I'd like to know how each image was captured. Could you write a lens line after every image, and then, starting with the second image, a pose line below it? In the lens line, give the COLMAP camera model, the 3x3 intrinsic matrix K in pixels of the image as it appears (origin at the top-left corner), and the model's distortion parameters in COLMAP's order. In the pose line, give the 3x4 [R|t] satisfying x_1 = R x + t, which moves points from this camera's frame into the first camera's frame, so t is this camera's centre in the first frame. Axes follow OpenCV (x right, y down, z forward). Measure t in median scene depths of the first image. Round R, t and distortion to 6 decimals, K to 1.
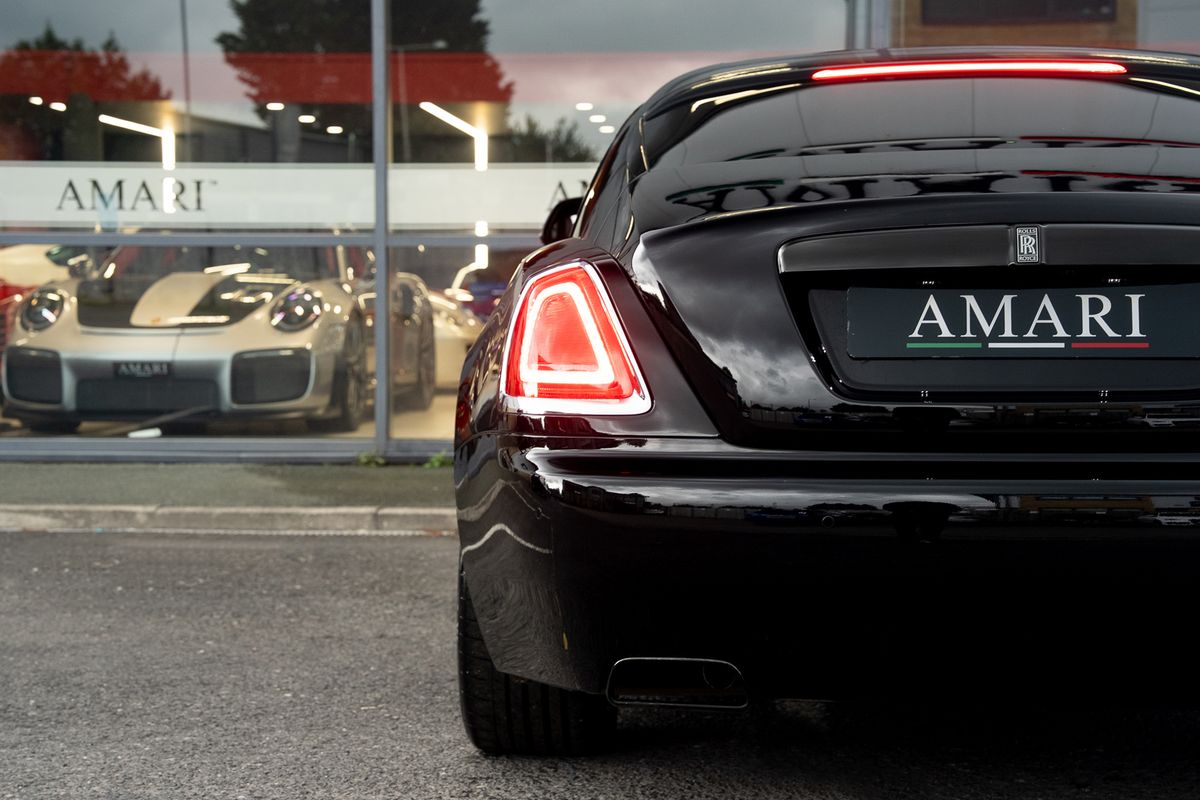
lens RADIAL K [[2297.0, 0, 600.0], [0, 2297.0, 400.0], [0, 0, 1]] dist [0.322815, 0.135052]
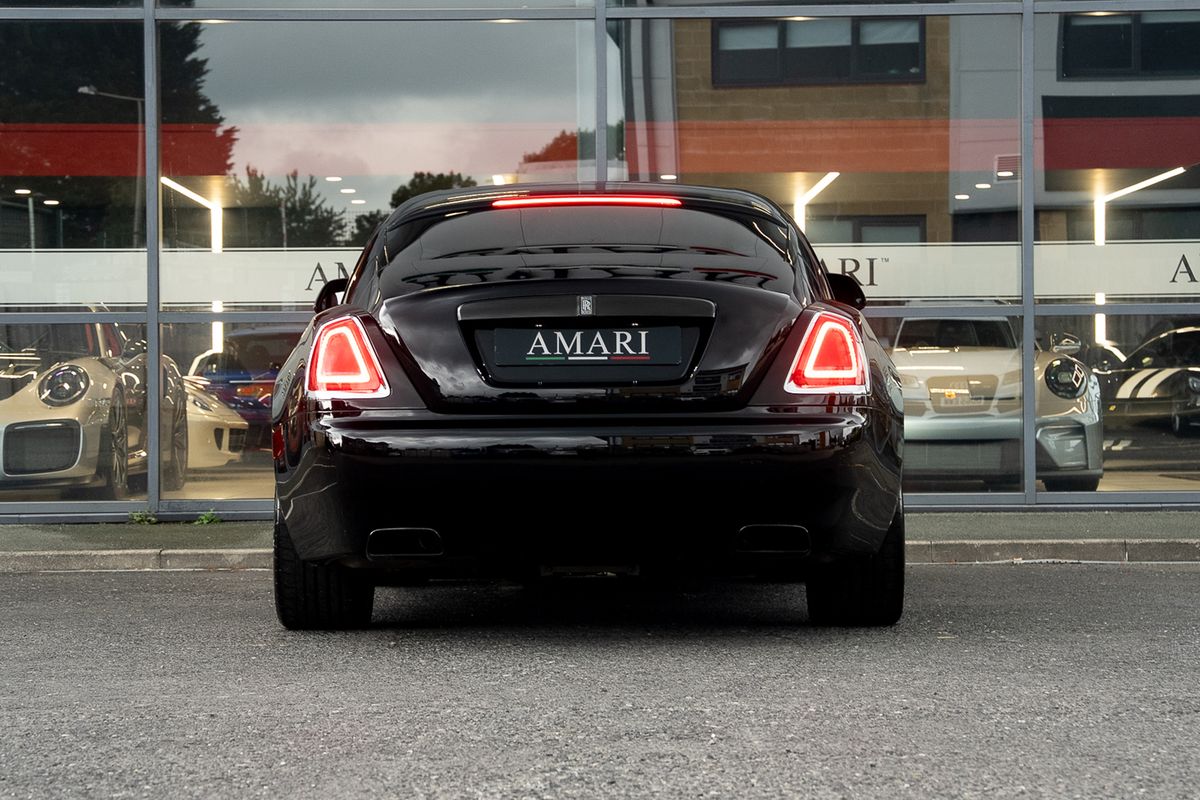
lens RADIAL K [[3197.0, 0, 600.0], [0, 3197.0, 400.0], [0, 0, 1]] dist [0.224064, 0.501221]
pose [[0.996823, -0.006465, 0.079385, -0.011952], [0.010320, 0.998782, -0.048242, 0.118031], [-0.078977, 0.048908, 0.995676, -1.380896]]
